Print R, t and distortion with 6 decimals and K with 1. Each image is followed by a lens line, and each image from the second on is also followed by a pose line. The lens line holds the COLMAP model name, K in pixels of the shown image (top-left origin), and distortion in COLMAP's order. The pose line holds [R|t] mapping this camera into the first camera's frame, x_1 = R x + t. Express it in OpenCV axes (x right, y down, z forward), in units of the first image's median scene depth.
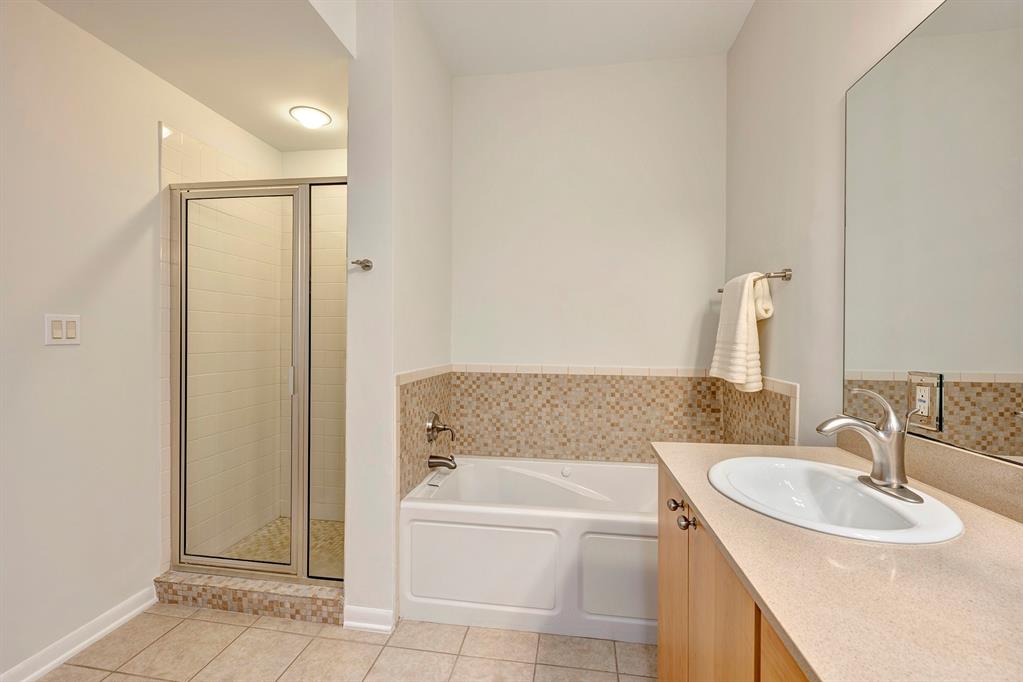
lens RADIAL K [[445.2, 0, 511.5], [0, 445.2, 341.0], [0, 0, 1]] dist [0.000199, 0.000021]
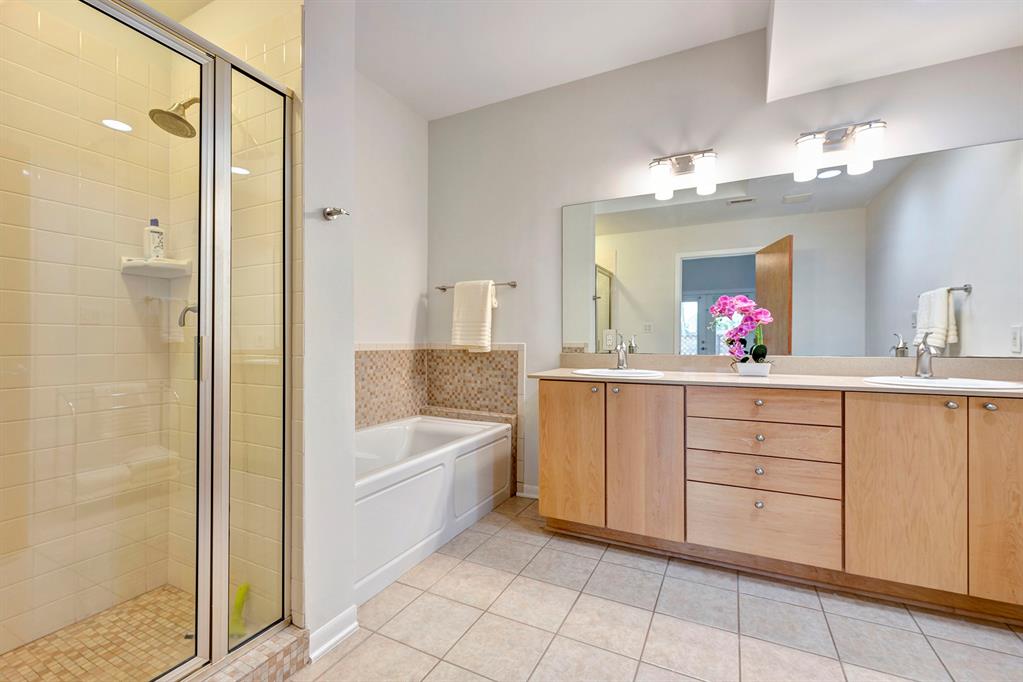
lens RADIAL K [[445.2, 0, 511.5], [0, 445.2, 341.0], [0, 0, 1]] dist [0.000199, 0.000021]
pose [[0.297813, -0.005393, 0.954609, -0.775913], [0.009285, 0.999953, 0.002753, 0.053701], [-0.954579, 0.008043, 0.297849, 0.317759]]
